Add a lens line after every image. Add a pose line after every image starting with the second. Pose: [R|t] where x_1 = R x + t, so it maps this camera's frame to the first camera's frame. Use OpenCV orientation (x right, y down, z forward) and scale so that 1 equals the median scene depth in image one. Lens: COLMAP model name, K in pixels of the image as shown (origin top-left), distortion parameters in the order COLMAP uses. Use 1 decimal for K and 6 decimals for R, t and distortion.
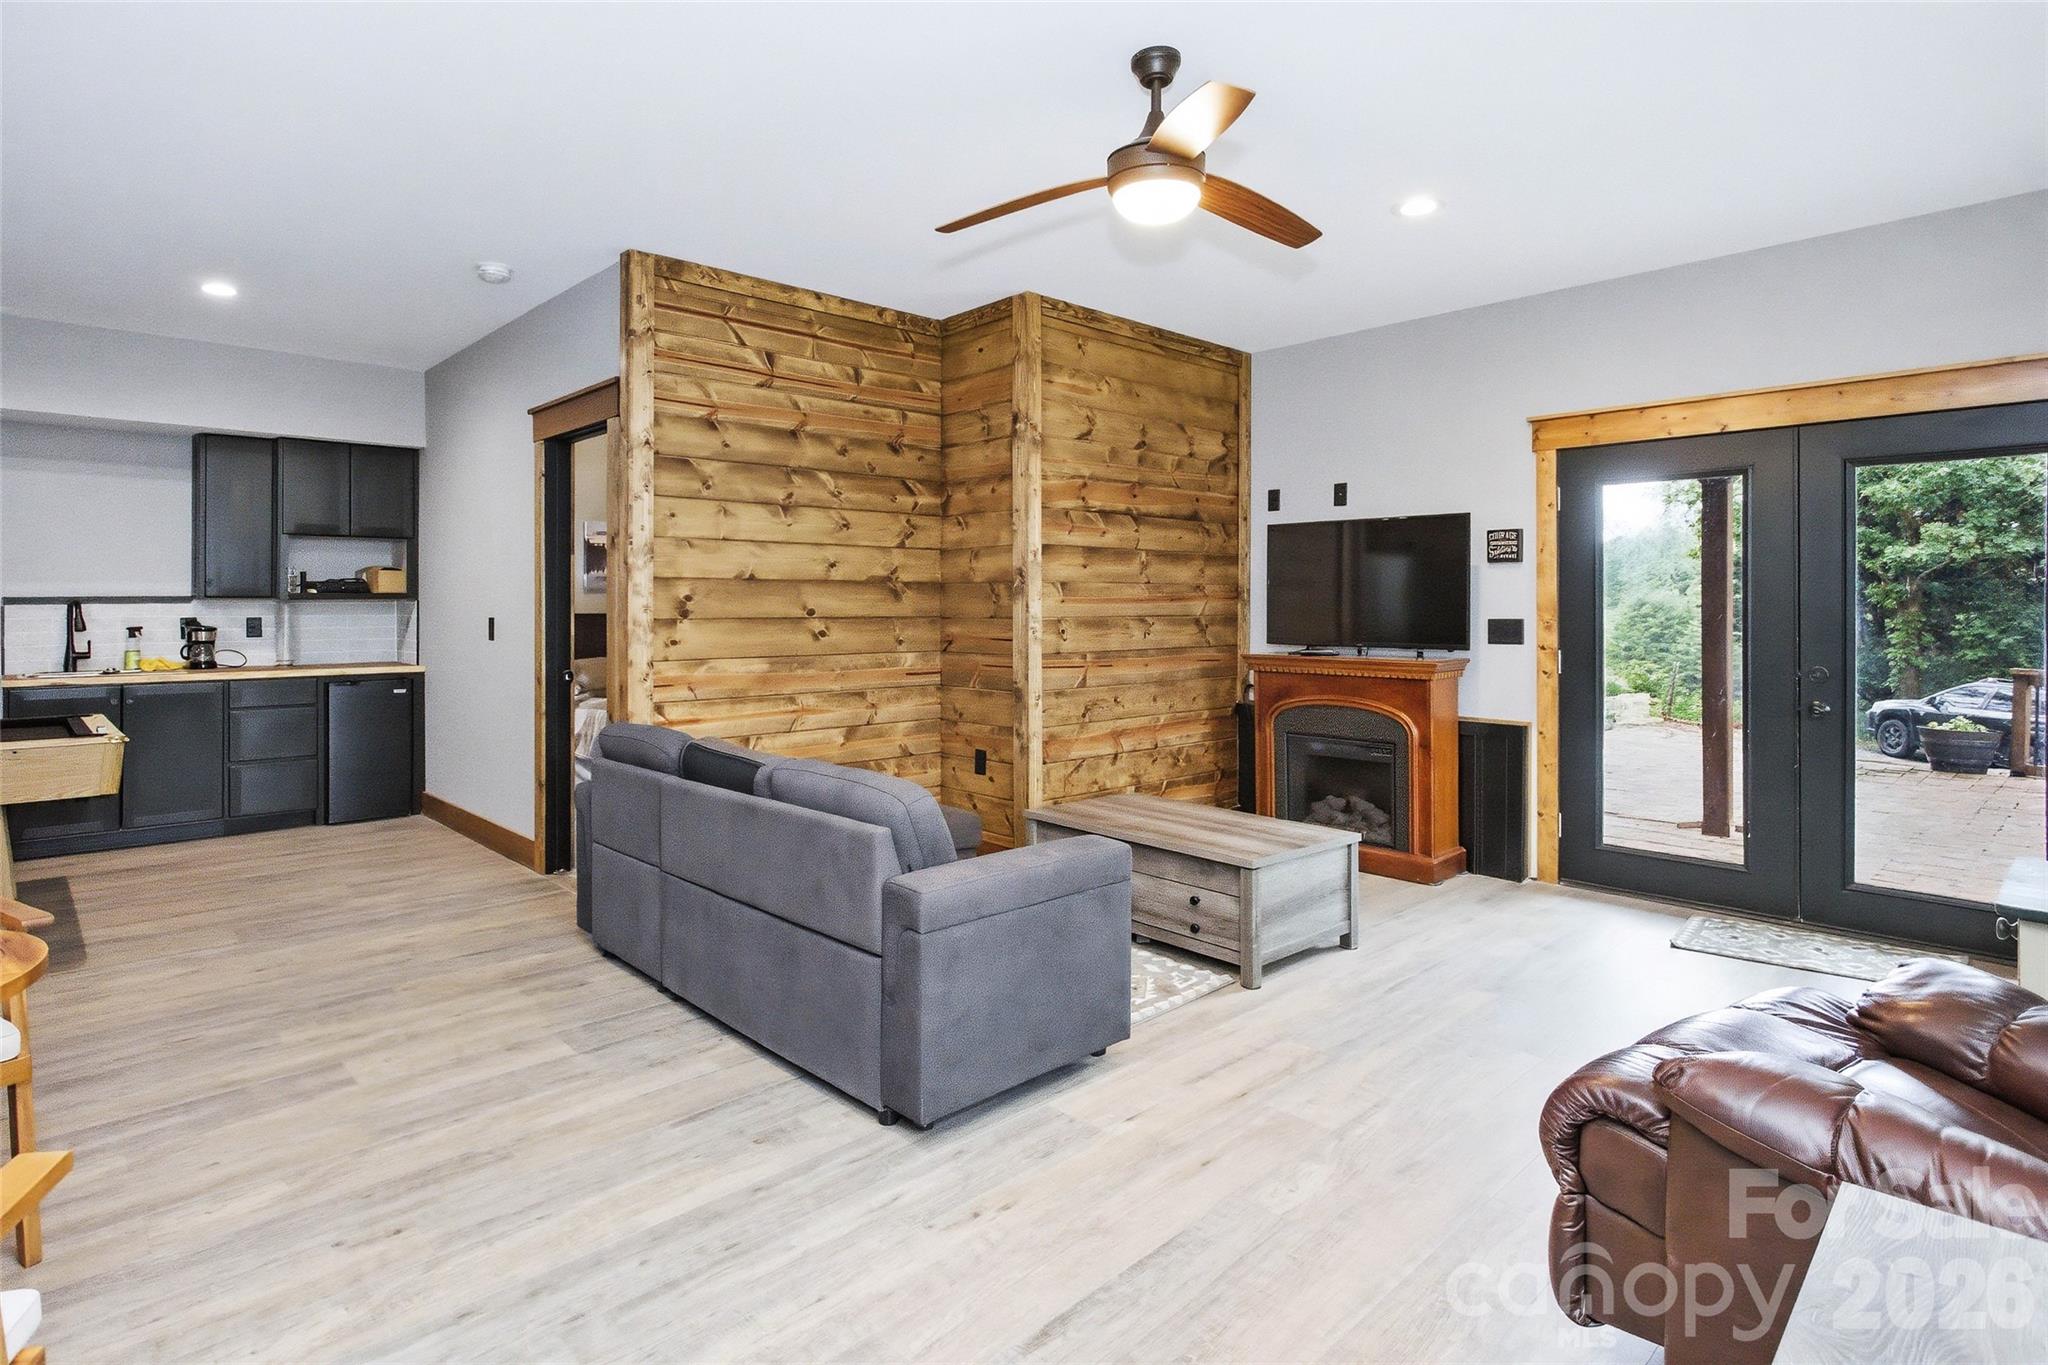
lens RADIAL K [[1064.1, 0, 1029.4], [0, 1064.1, 605.8], [0, 0, 1]] dist [-0.001322, 0.000396]
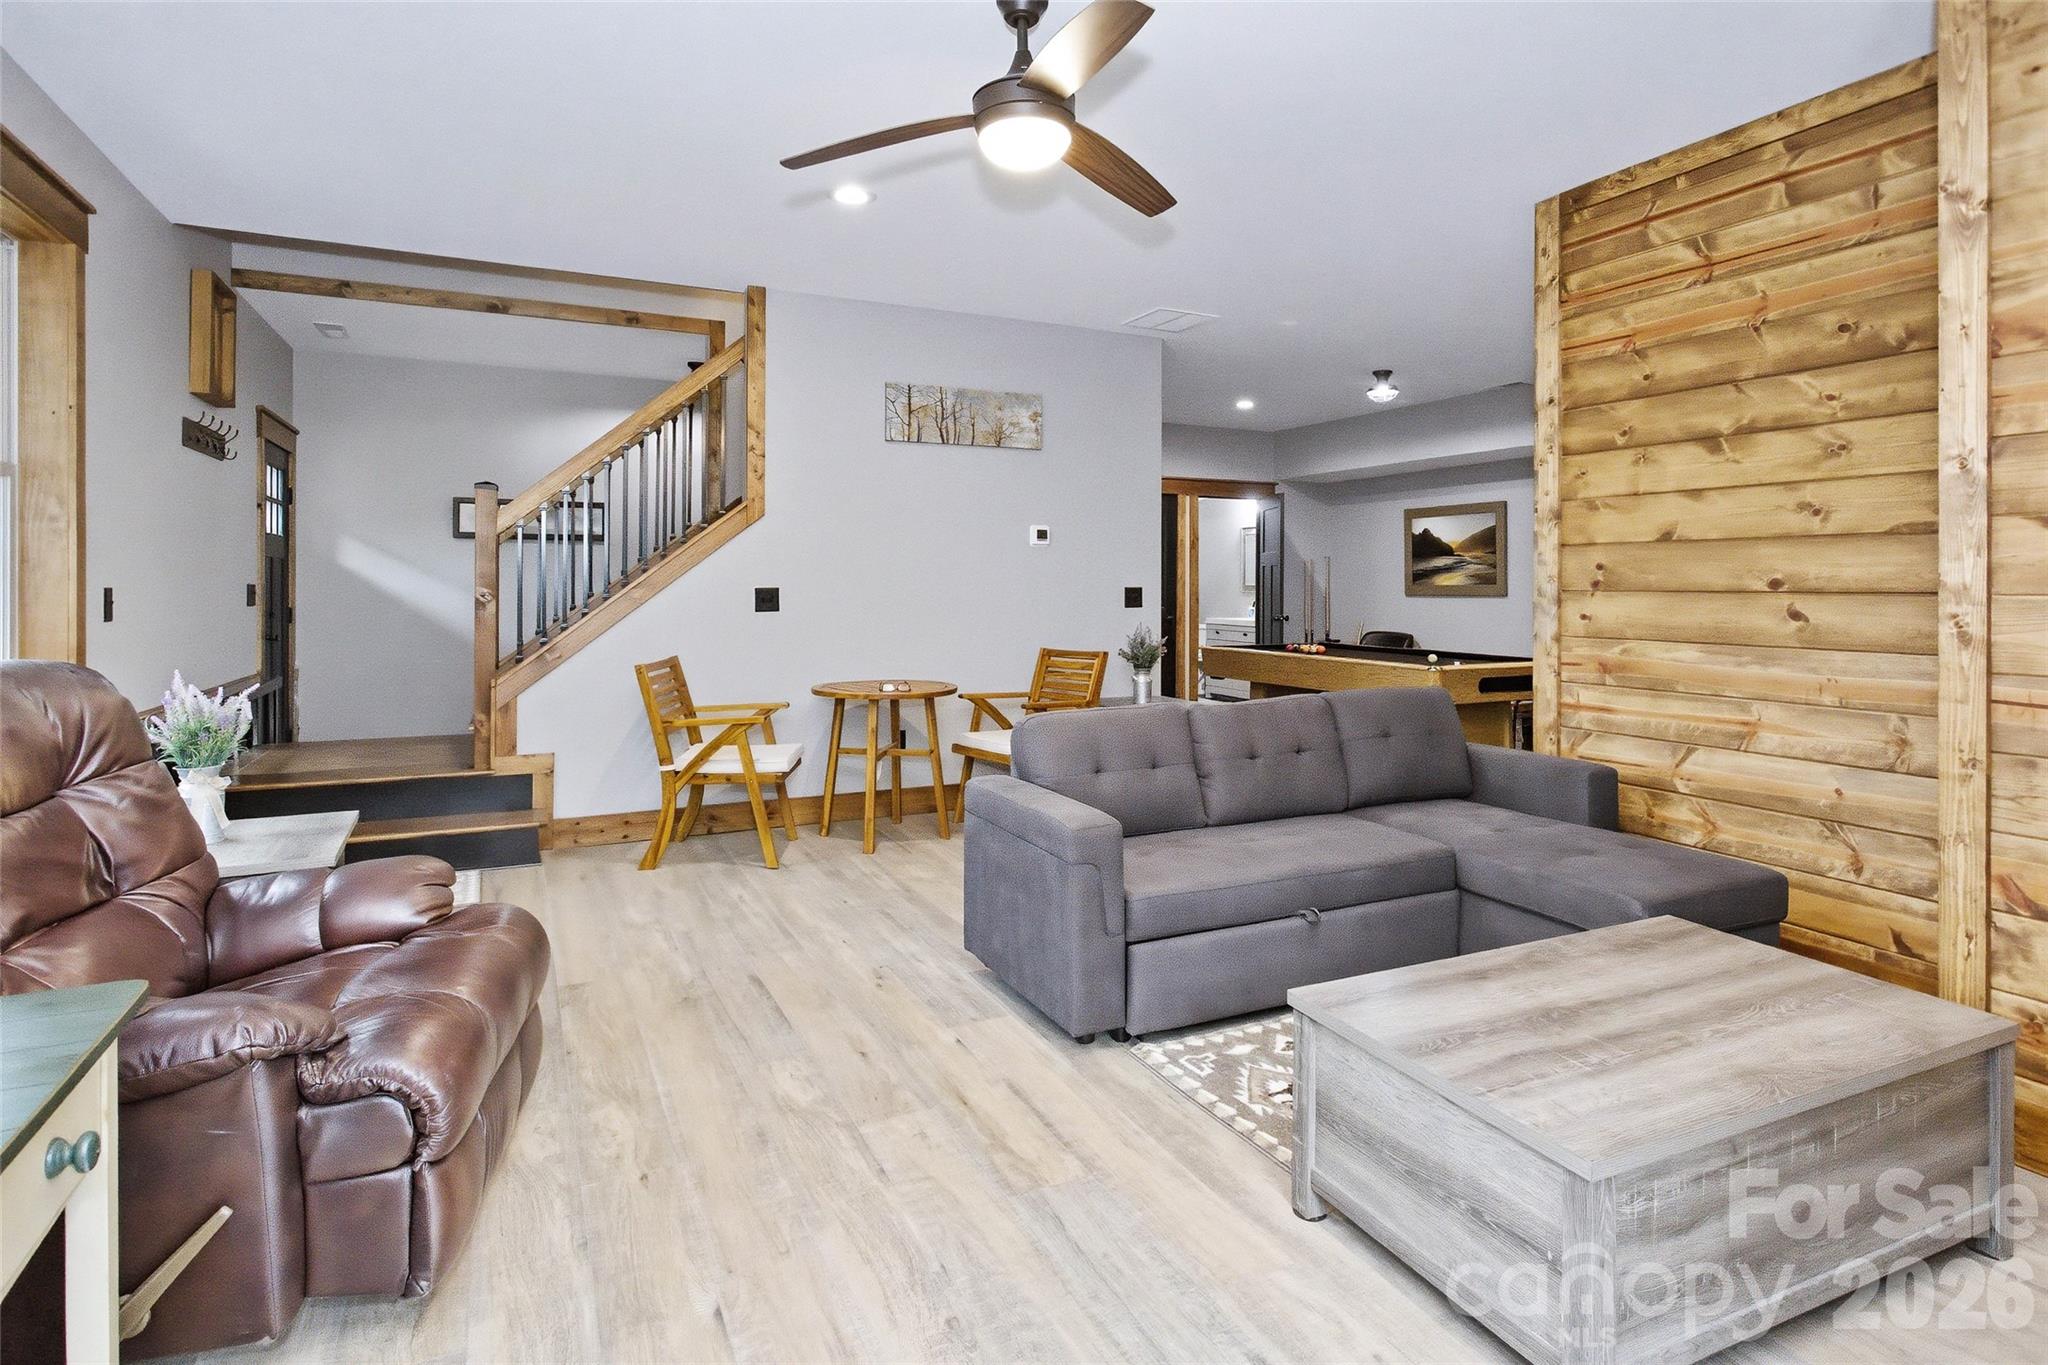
lens RADIAL K [[1044.1, 0, 1018.0], [0, 1044.1, 595.4], [0, 0, 1]] dist [0.000390, 0.000398]
pose [[-0.310322, 0.010384, -0.950575, 0.614591], [0.000730, 0.999943, 0.010685, 0.006572], [0.950631, 0.002622, -0.310312, 0.781705]]
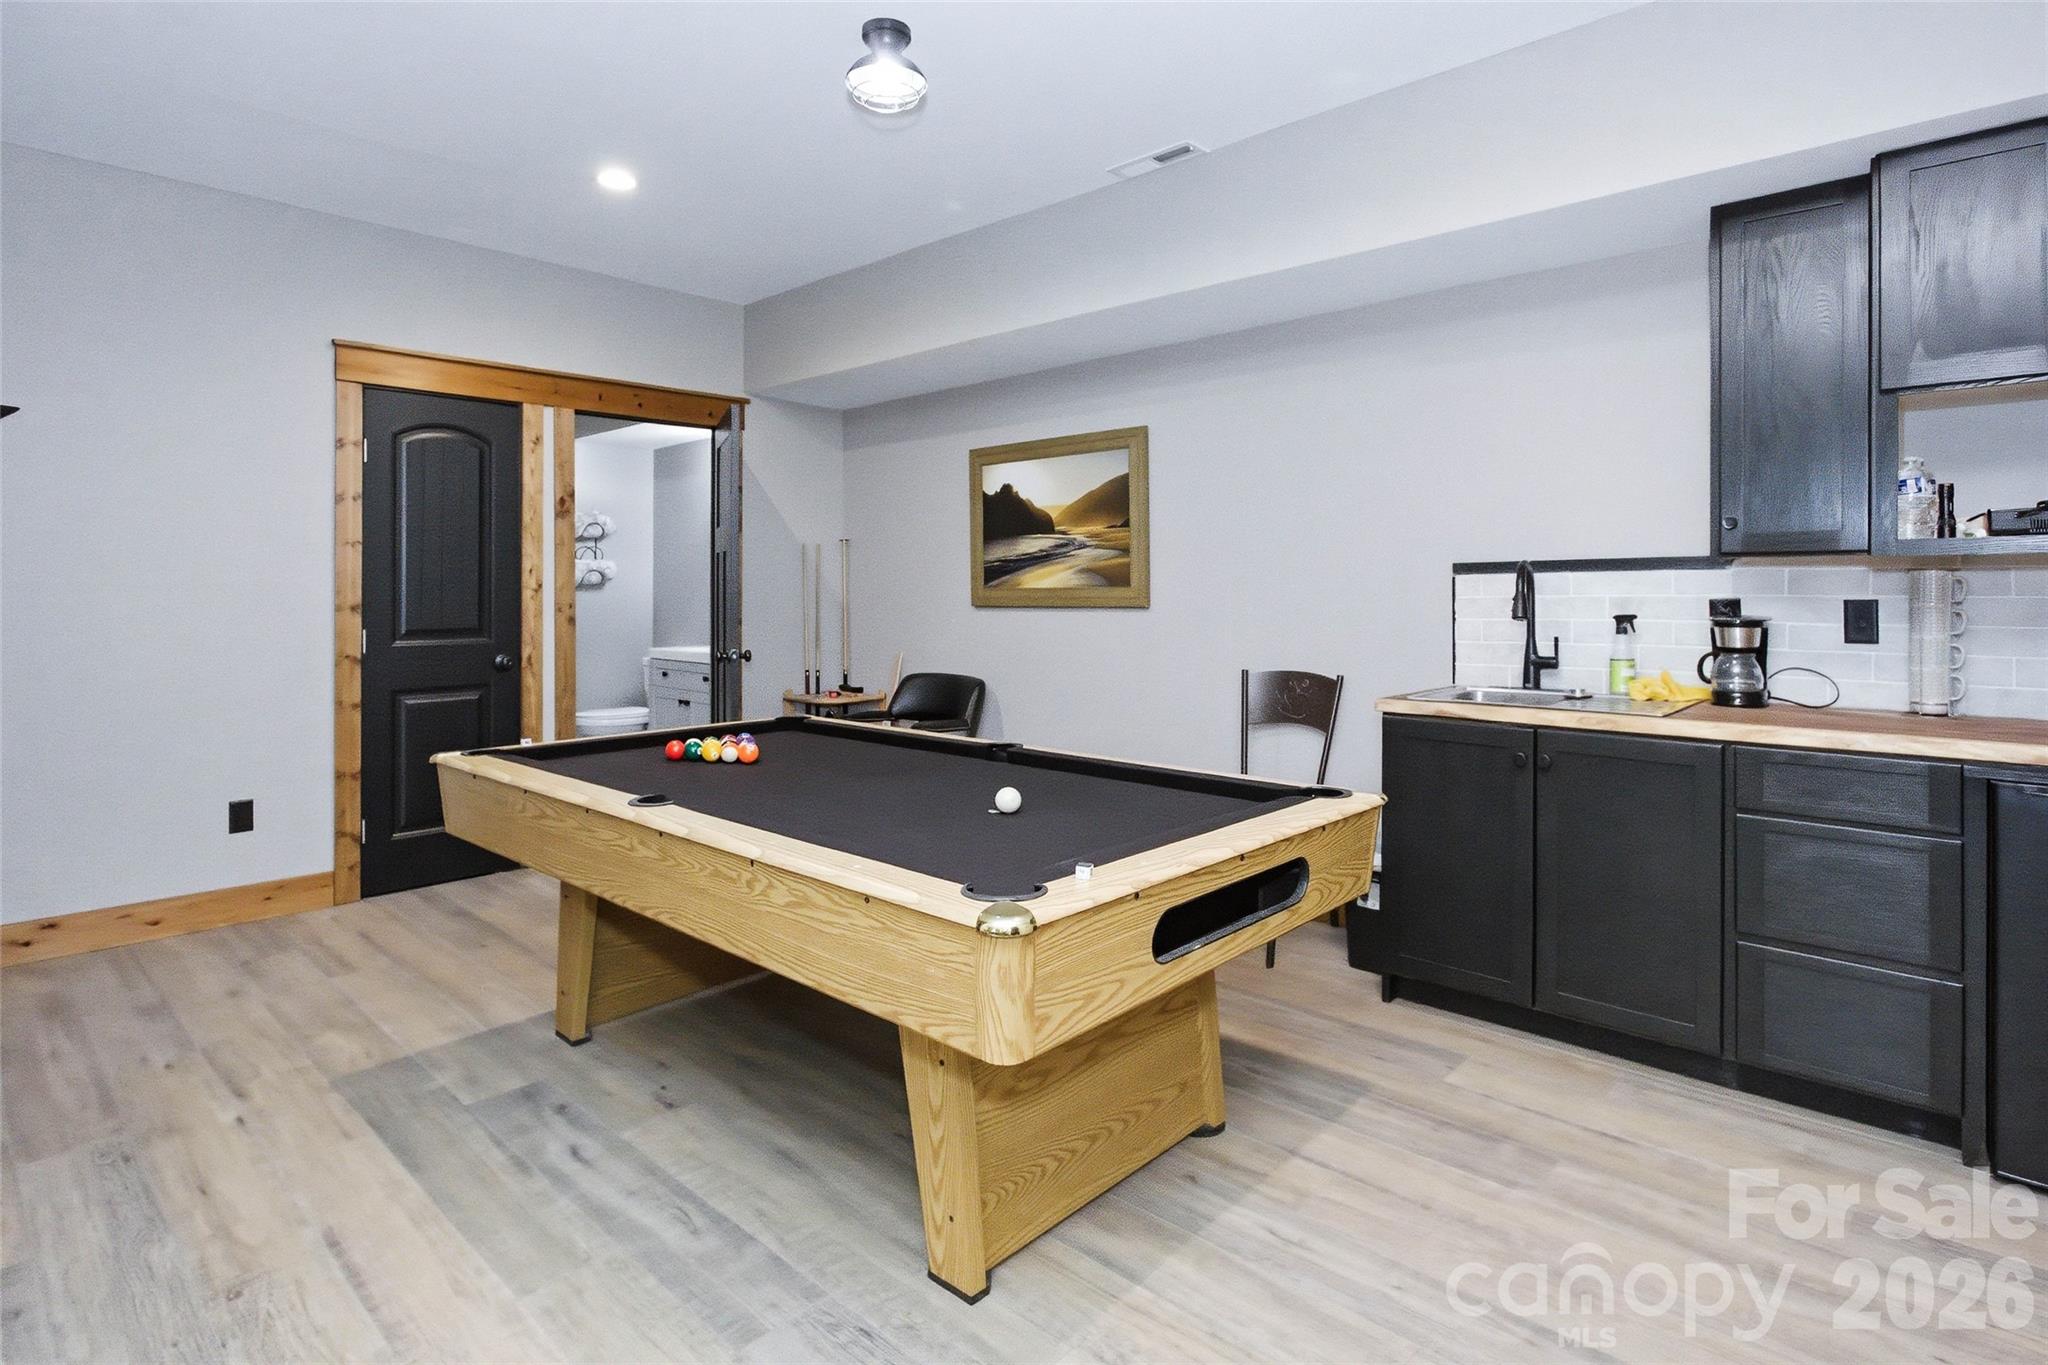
lens RADIAL K [[1044.1, 0, 1018.0], [0, 1044.1, 595.4], [0, 0, 1]] dist [0.000390, 0.000398]
pose [[0.056536, 0.011787, -0.998331, -0.433205], [0.003898, 0.999920, 0.012026, 0.003825], [0.998393, -0.004572, 0.056486, 0.853356]]
